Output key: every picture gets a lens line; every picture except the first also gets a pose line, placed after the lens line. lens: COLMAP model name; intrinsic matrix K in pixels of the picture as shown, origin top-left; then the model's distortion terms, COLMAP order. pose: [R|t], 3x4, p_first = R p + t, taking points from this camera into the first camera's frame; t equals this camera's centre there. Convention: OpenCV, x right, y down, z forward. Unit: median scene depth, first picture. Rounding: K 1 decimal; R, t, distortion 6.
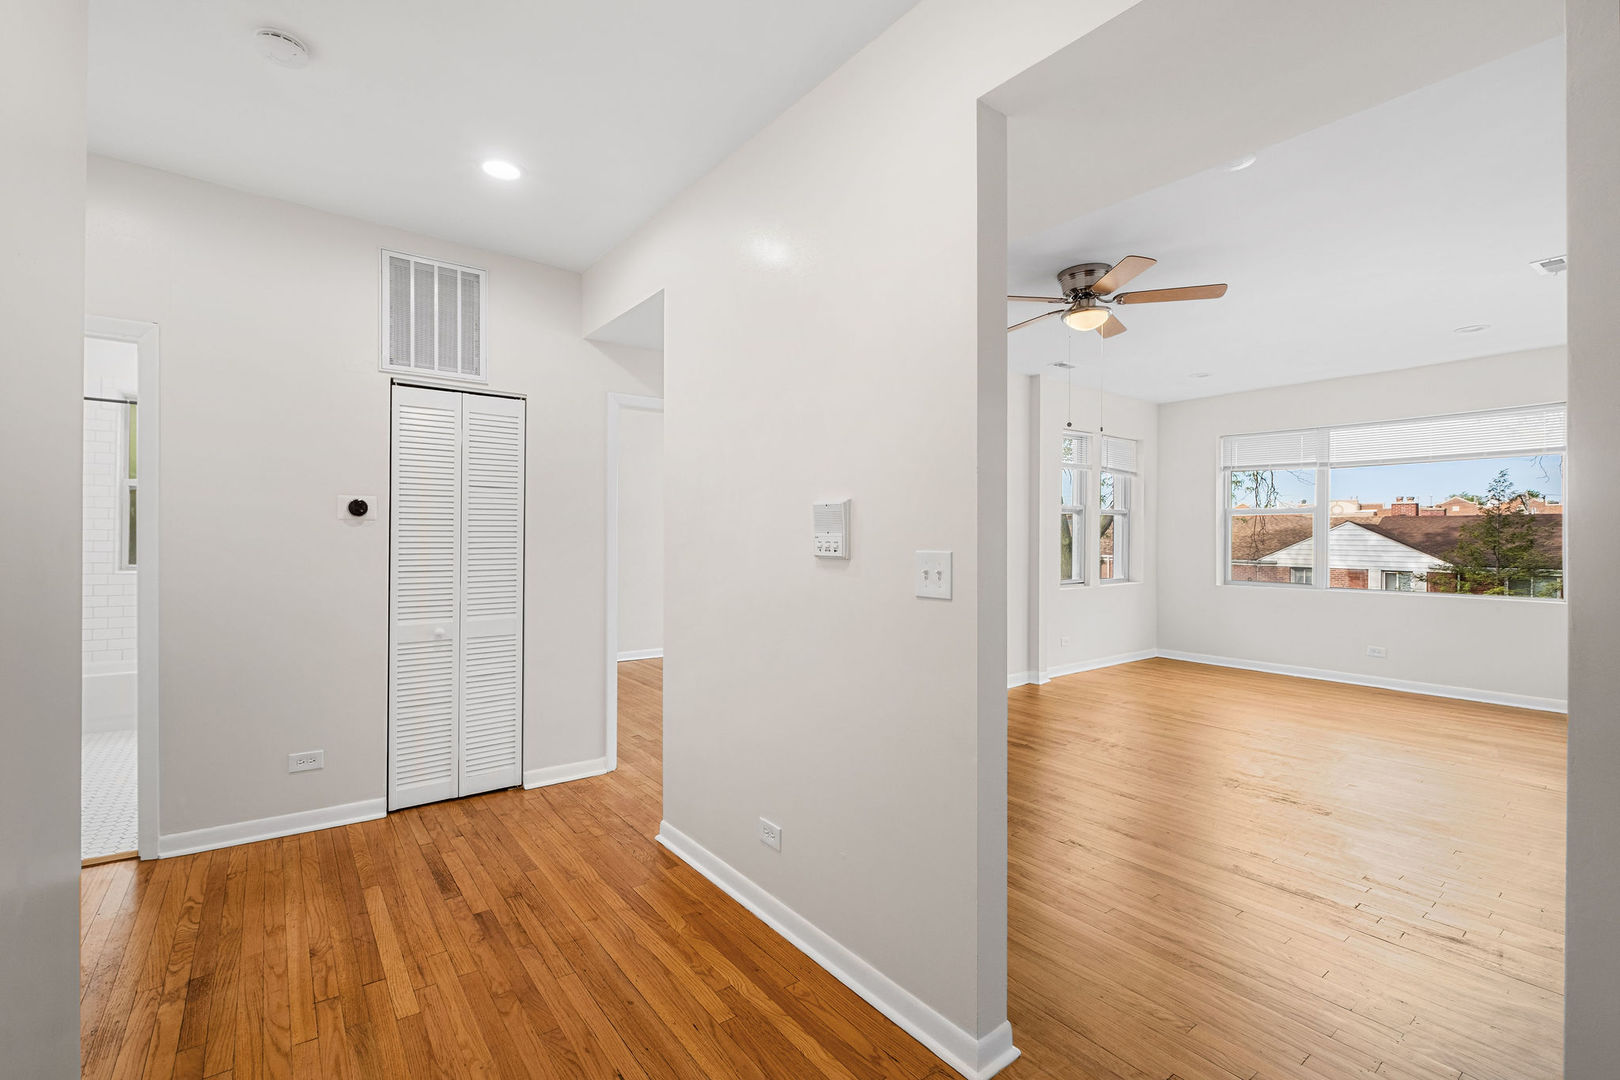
lens RADIAL K [[707.4, 0, 805.1], [0, 707.4, 526.3], [0, 0, 1]] dist [0.002167, -0.002995]
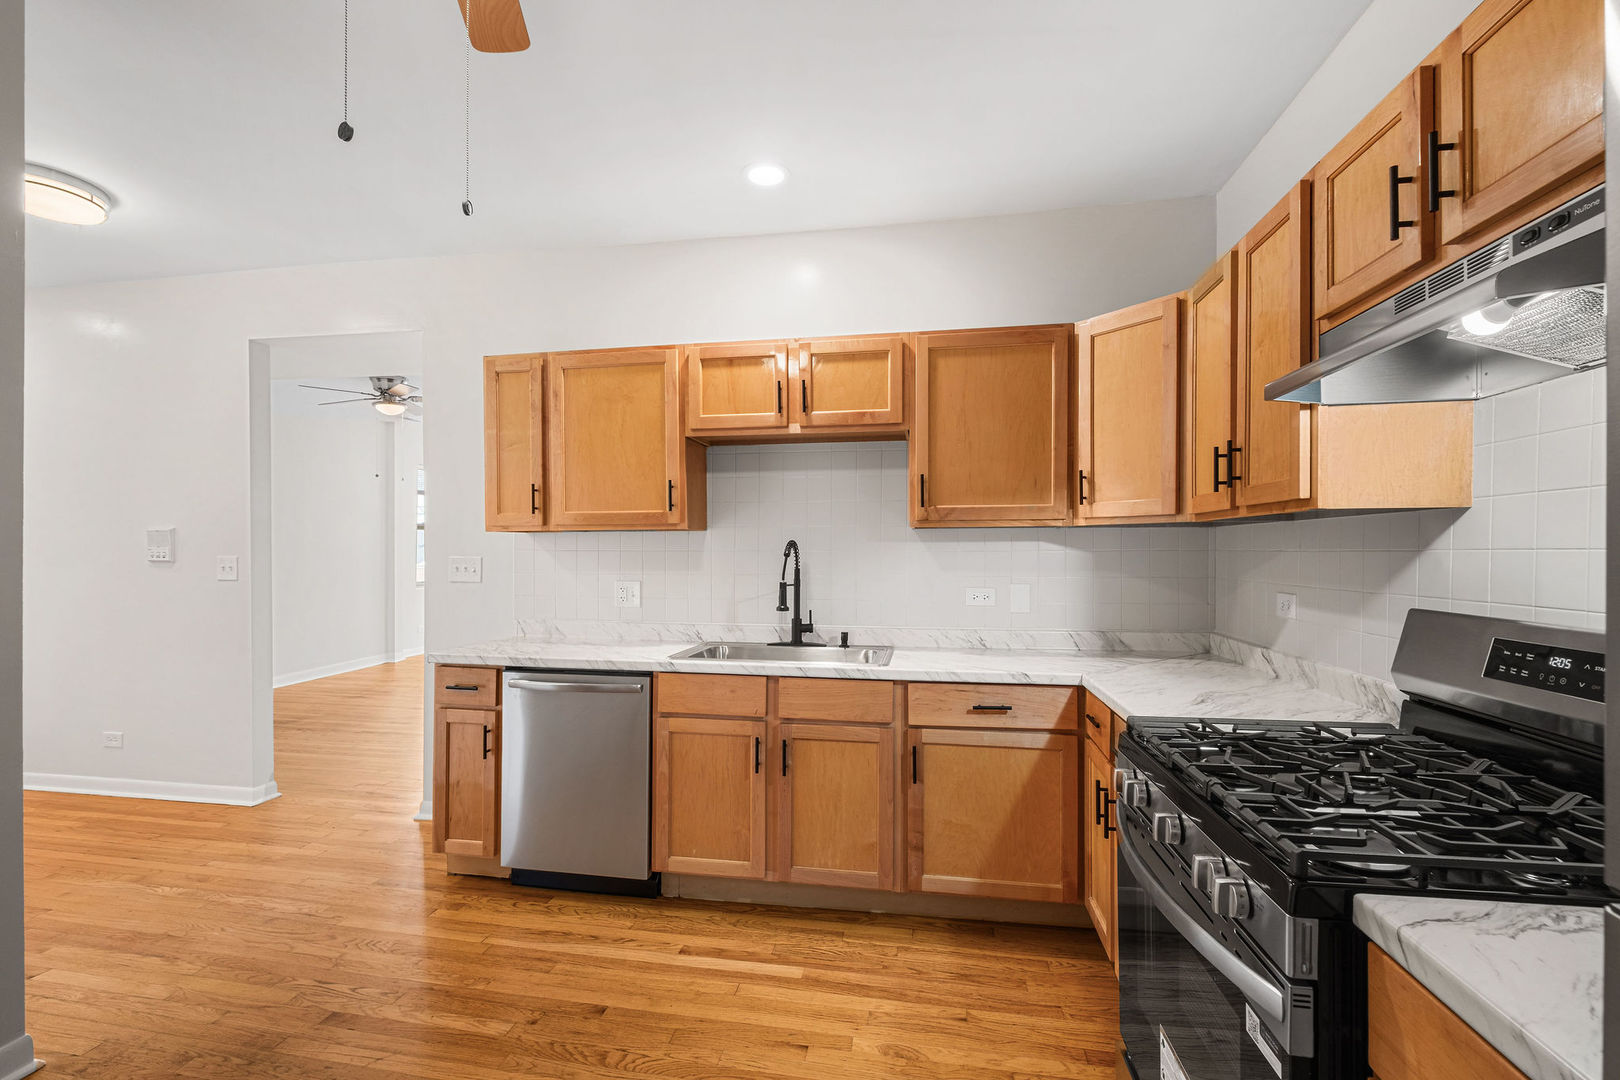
lens RADIAL K [[707.4, 0, 803.8], [0, 707.4, 553.7], [0, 0, 1]] dist [0.002167, -0.002995]
pose [[0.737219, -0.006658, 0.675621, 0.024509], [-0.009164, 0.999761, 0.019851, -0.020349], [-0.675592, -0.020825, 0.736982, -1.181836]]
